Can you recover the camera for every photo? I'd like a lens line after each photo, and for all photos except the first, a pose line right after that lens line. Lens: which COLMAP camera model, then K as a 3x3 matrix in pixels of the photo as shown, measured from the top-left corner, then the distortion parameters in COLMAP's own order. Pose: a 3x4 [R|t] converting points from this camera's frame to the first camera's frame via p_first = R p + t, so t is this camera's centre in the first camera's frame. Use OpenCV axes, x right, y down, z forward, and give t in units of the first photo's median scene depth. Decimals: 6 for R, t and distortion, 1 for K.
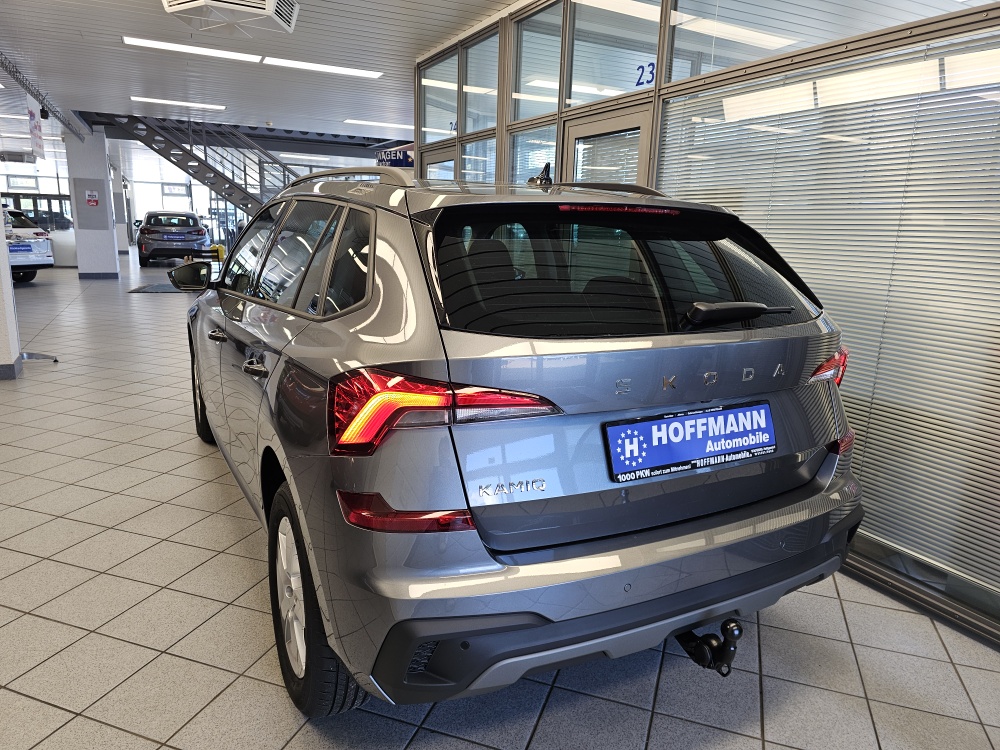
lens RADIAL K [[687.2, 0, 500.0], [0, 687.2, 375.0], [0, 0, 1]] dist [0.007356, 0.005141]
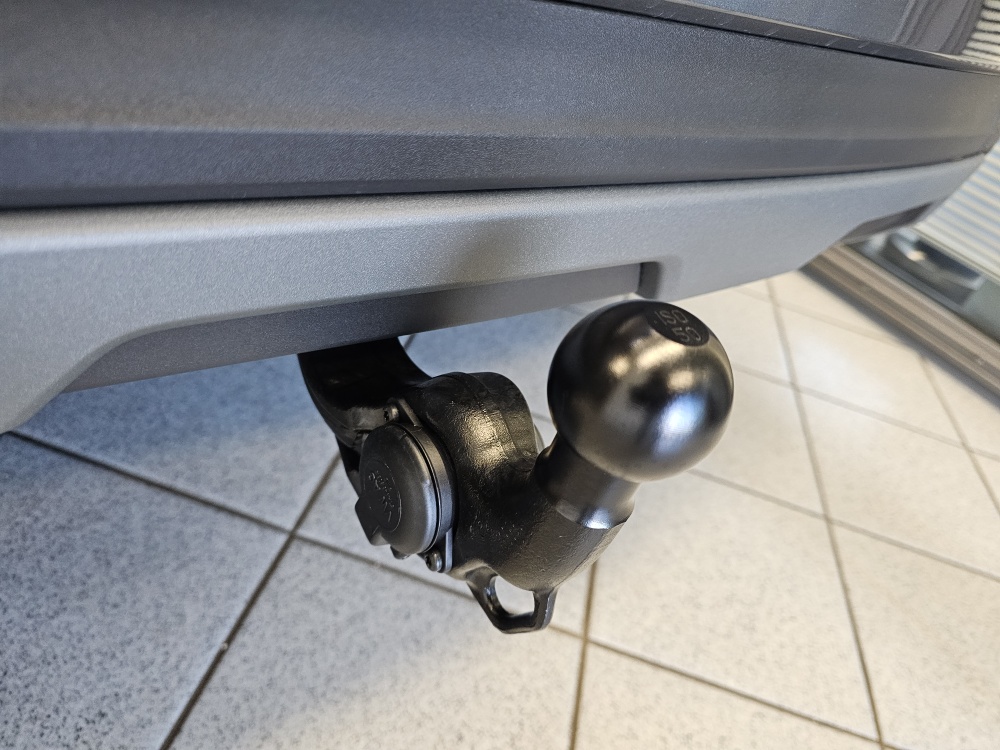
lens RADIAL K [[675.4, 0, 482.1], [0, 675.4, 376.0], [0, 0, 1]] dist [0.061114, -0.071582]
pose [[0.970063, 0.109369, 0.216833, 0.241627], [-0.194702, 0.883901, 0.425218, 0.275110], [-0.145153, -0.454706, 0.878734, 0.765747]]
